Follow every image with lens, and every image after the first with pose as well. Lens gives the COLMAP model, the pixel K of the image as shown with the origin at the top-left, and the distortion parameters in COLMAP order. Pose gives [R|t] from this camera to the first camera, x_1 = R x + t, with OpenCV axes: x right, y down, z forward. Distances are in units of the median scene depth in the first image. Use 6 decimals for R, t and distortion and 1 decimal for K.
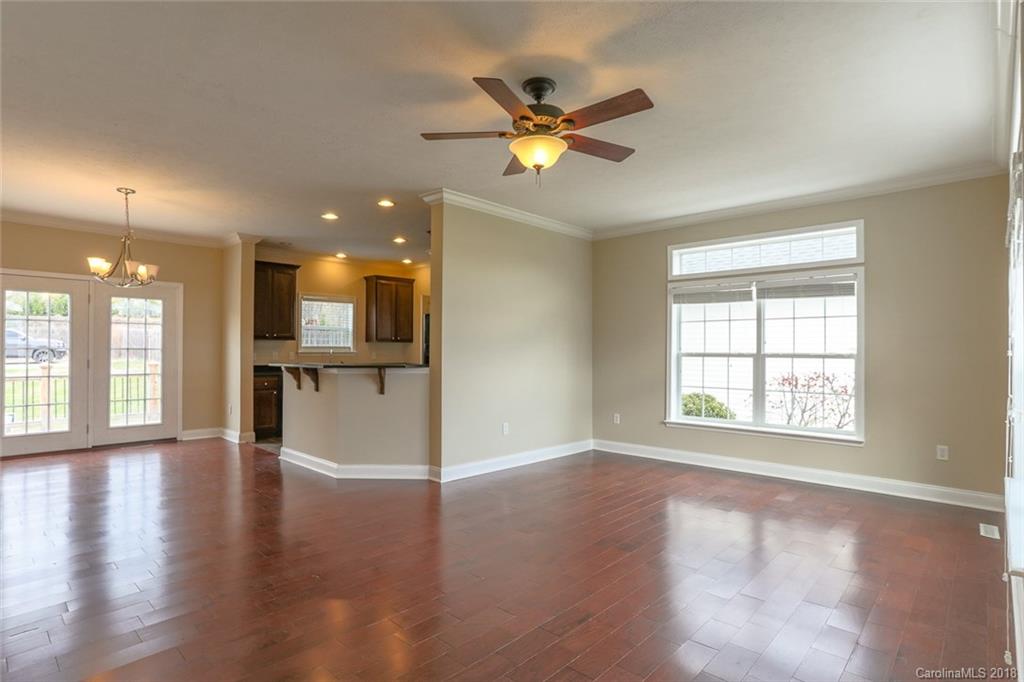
lens RADIAL K [[536.9, 0, 501.7], [0, 536.9, 334.0], [0, 0, 1]] dist [-0.032381, 0.016364]
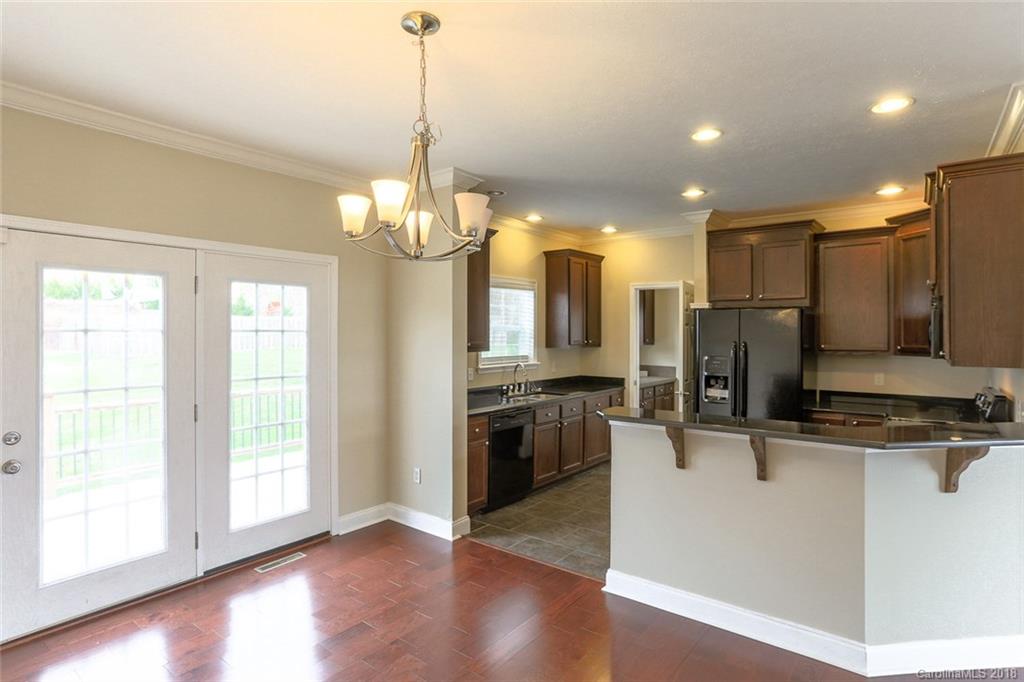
lens RADIAL K [[536.9, 0, 515.3], [0, 536.9, 334.2], [0, 0, 1]] dist [-0.032381, 0.016364]
pose [[0.993200, -0.007239, 0.116193, -0.477146], [0.003583, 0.999493, 0.031638, -0.030832], [-0.116363, -0.031006, 0.992723, 0.421326]]
